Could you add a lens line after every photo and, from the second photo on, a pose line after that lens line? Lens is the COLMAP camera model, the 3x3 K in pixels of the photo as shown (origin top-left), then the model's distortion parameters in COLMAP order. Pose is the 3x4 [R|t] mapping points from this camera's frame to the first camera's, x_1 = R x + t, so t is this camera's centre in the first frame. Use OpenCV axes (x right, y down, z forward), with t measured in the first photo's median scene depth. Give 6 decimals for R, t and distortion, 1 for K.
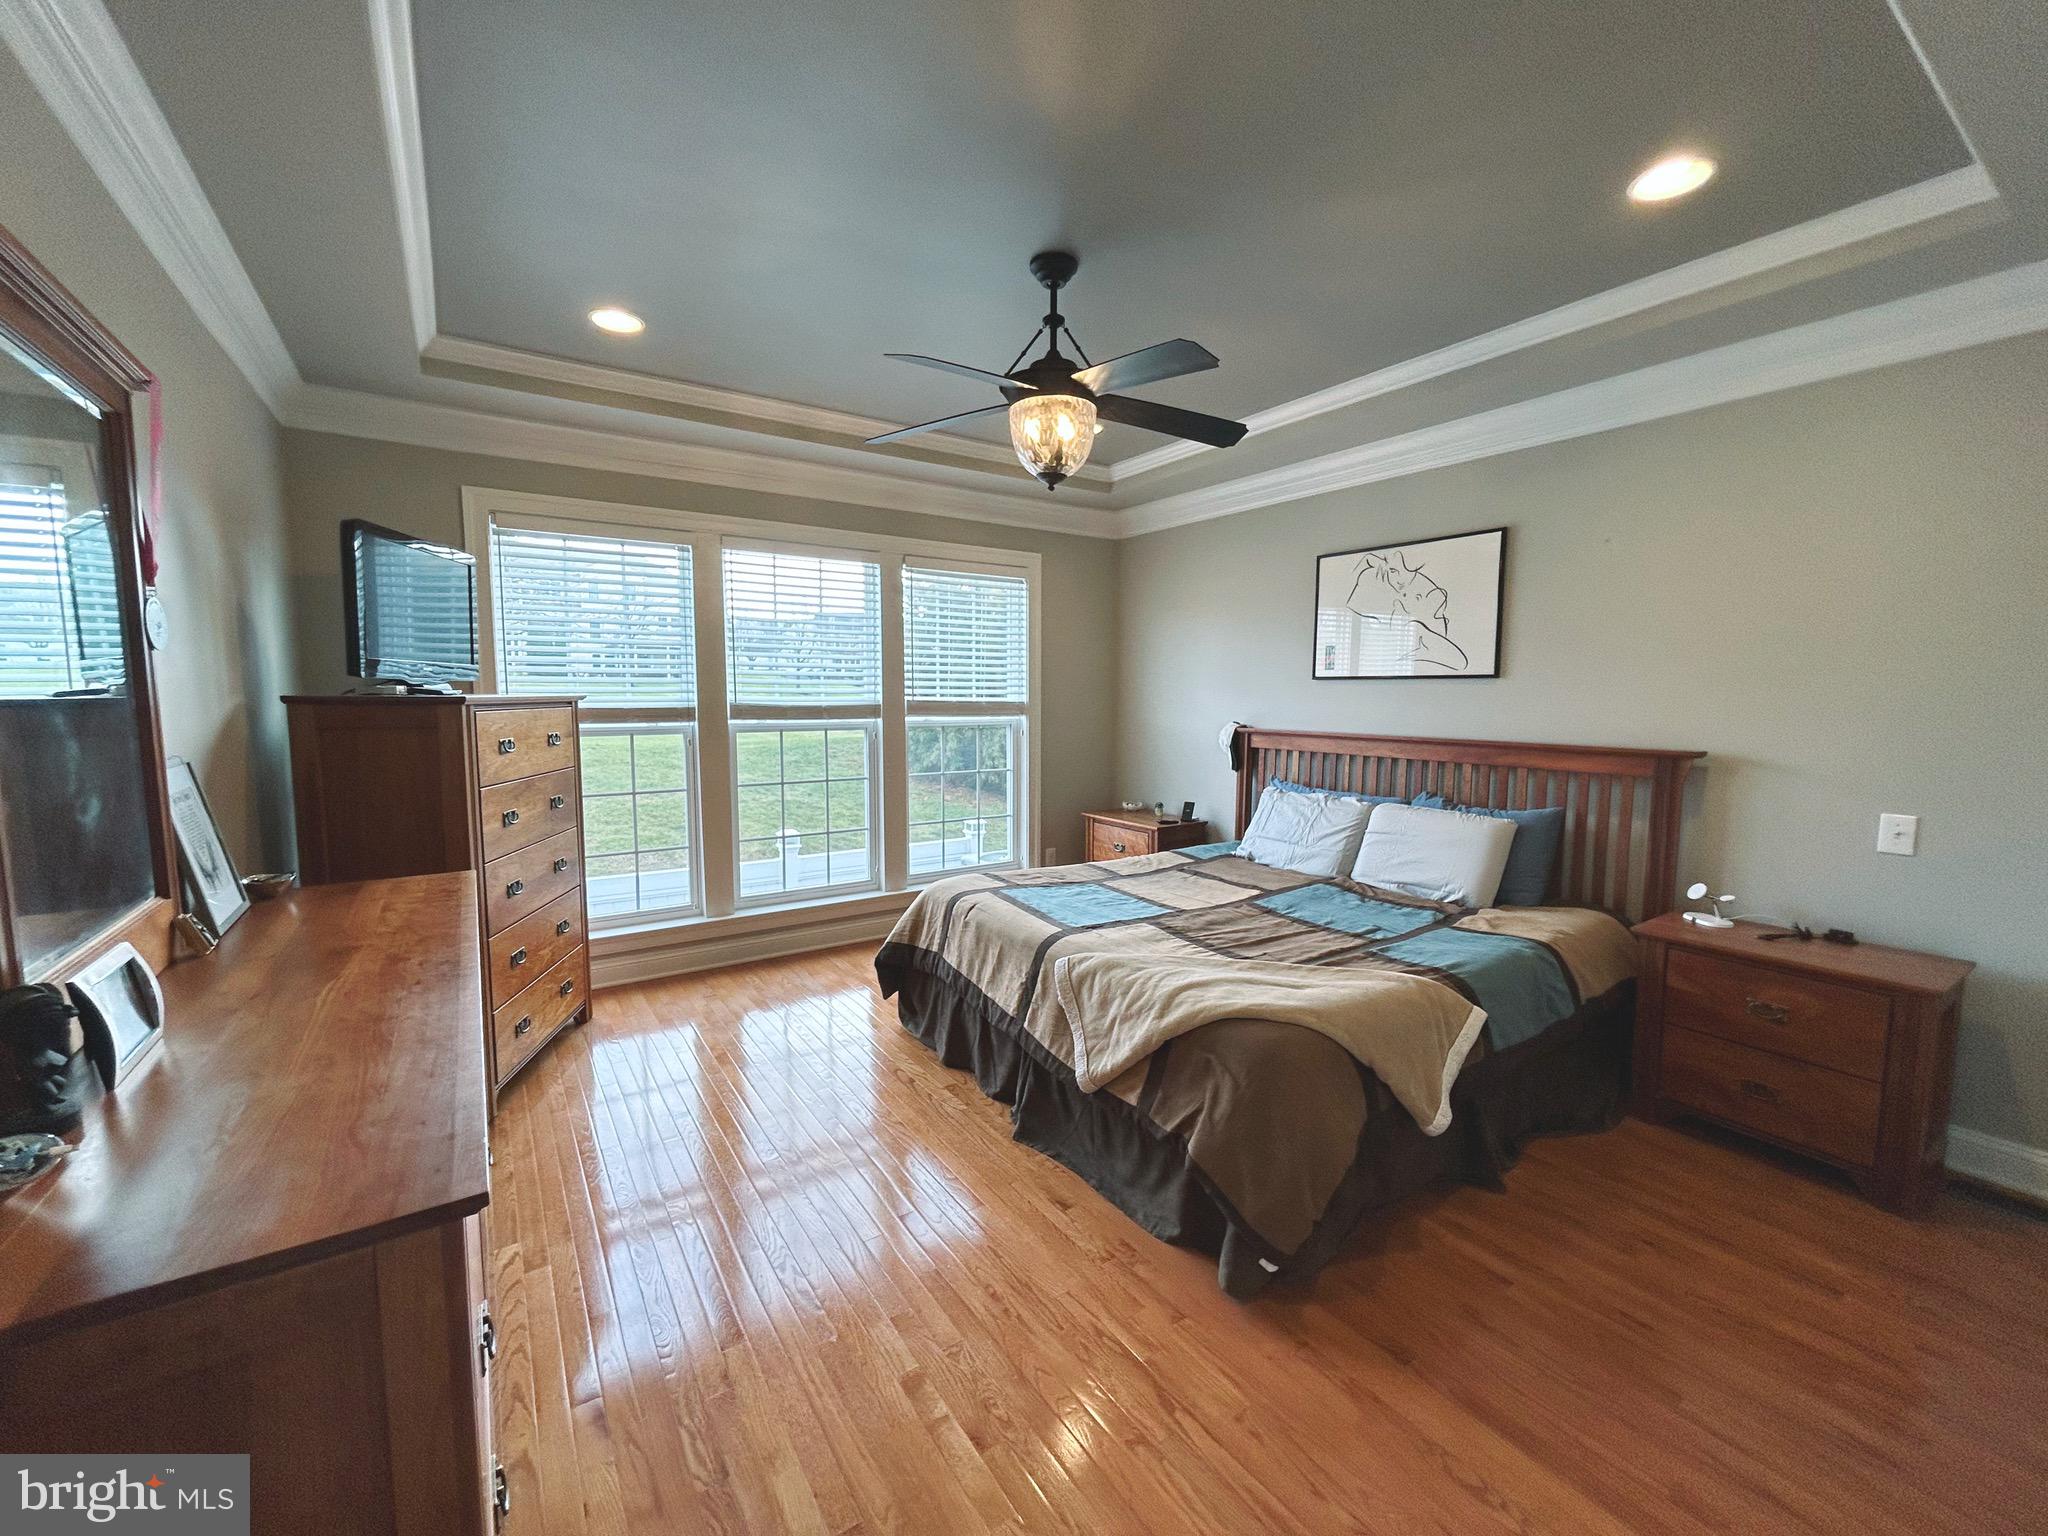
lens RADIAL K [[824.0, 0, 1028.1], [0, 824.0, 770.2], [0, 0, 1]] dist [-0.000765, 0.000020]
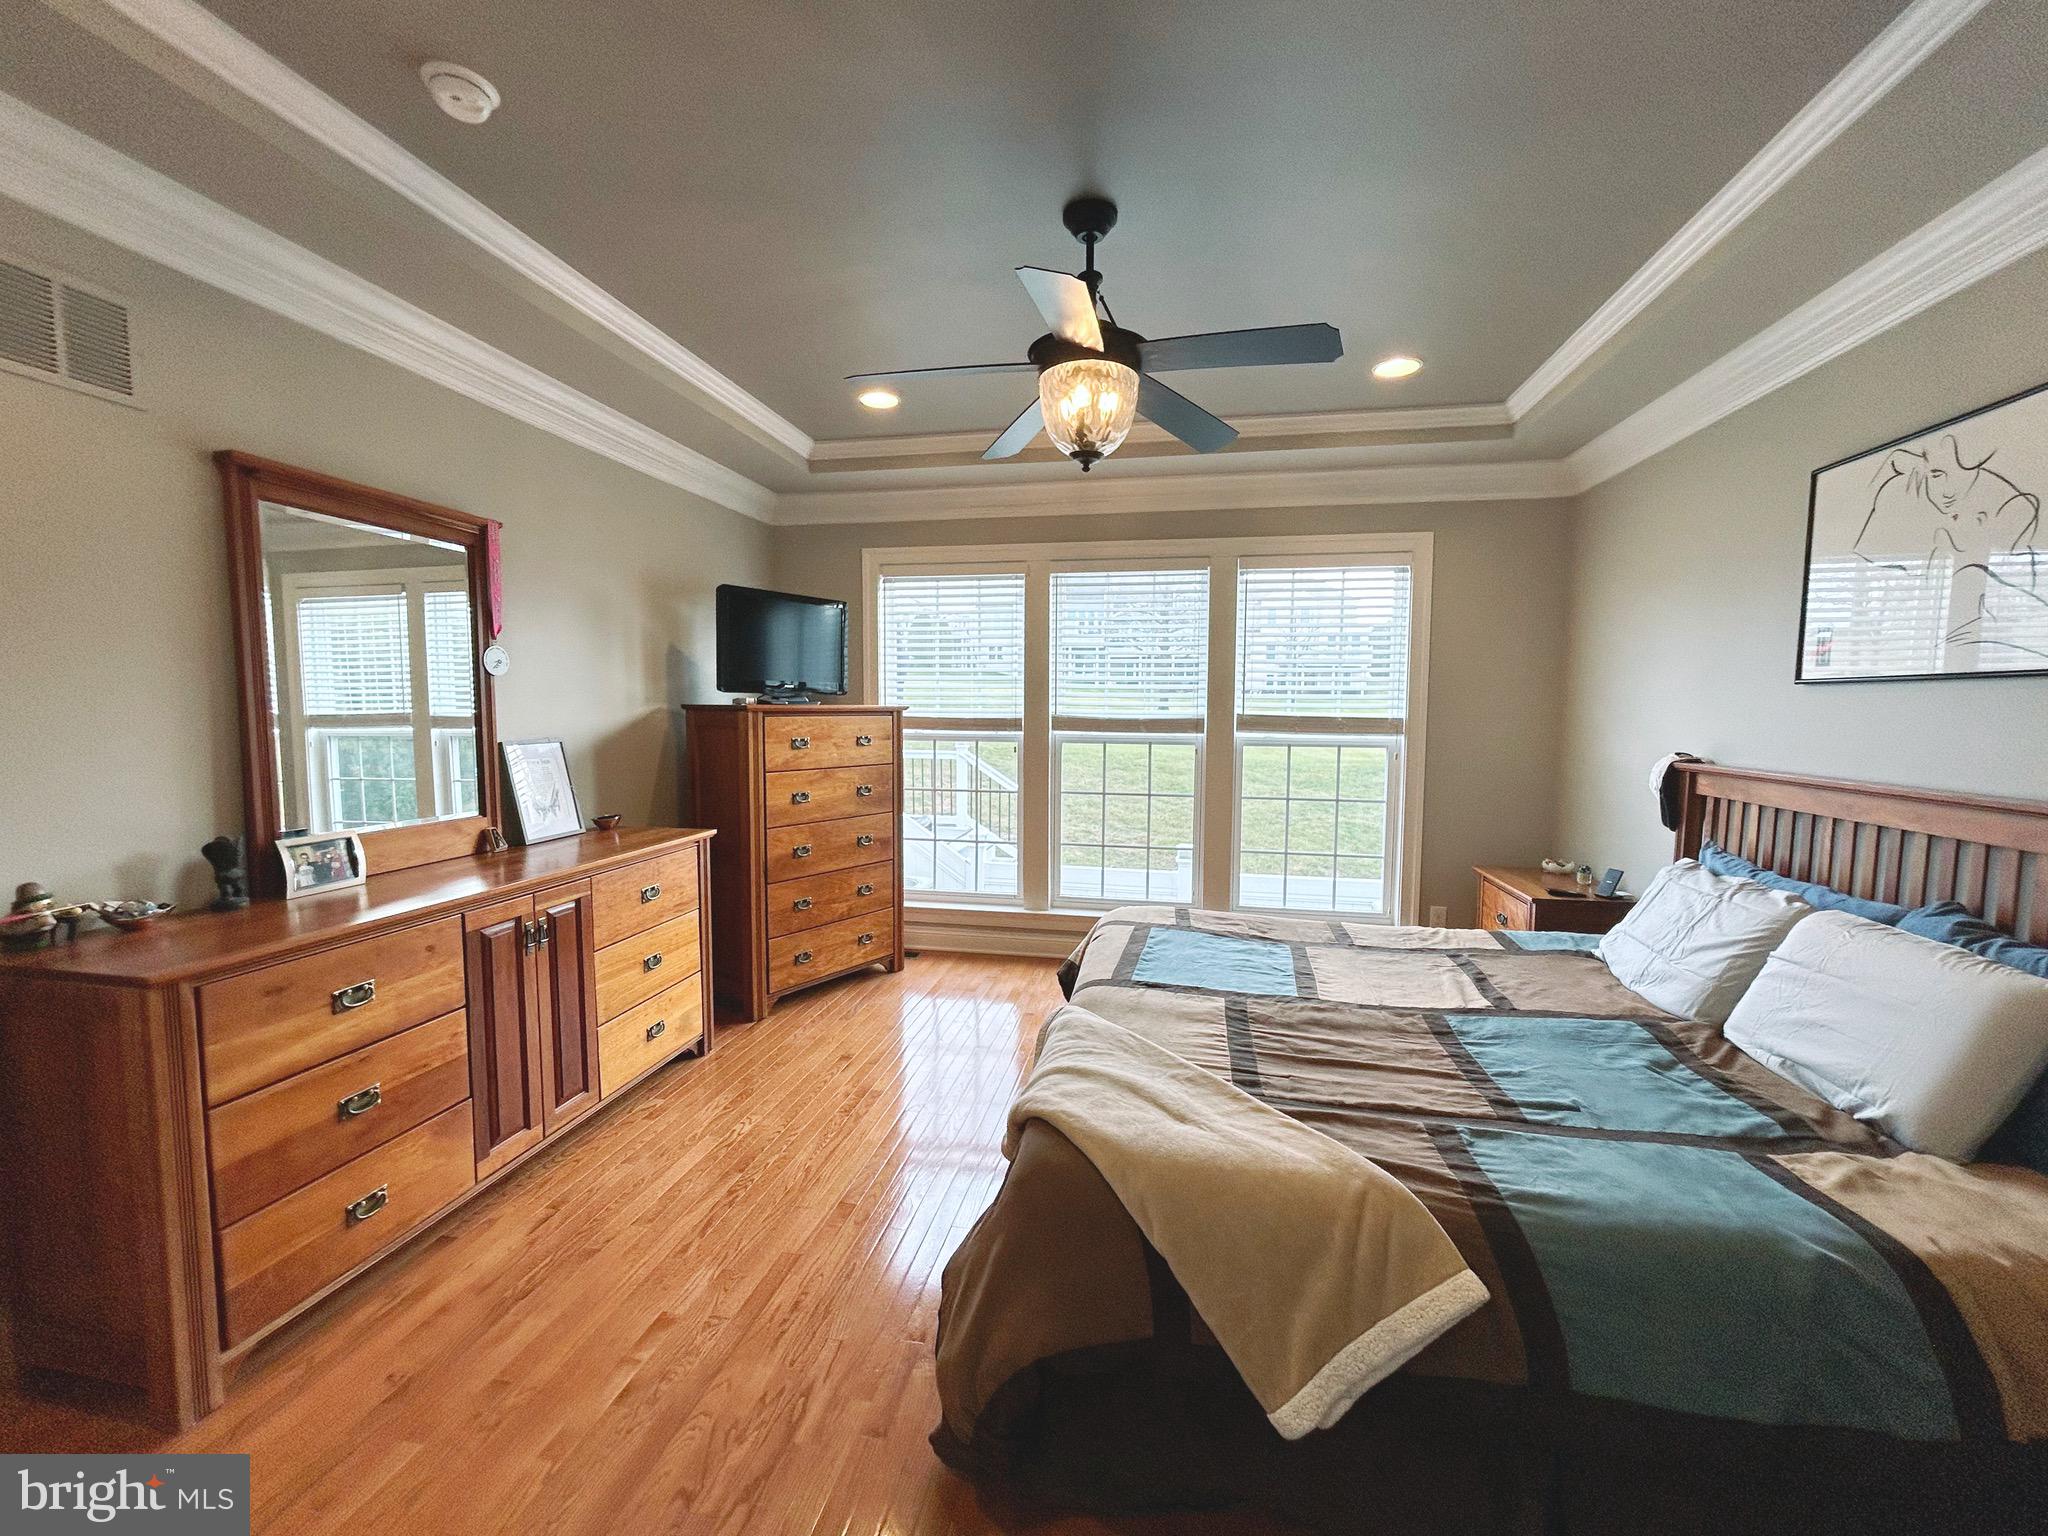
lens RADIAL K [[824.0, 0, 1026.2], [0, 824.0, 770.5], [0, 0, 1]] dist [-0.000765, 0.000020]
pose [[0.709860, 0.056836, -0.702046, 0.432191], [-0.071732, 0.997390, 0.008216, -0.017537], [0.700681, 0.044527, 0.712084, 0.241806]]
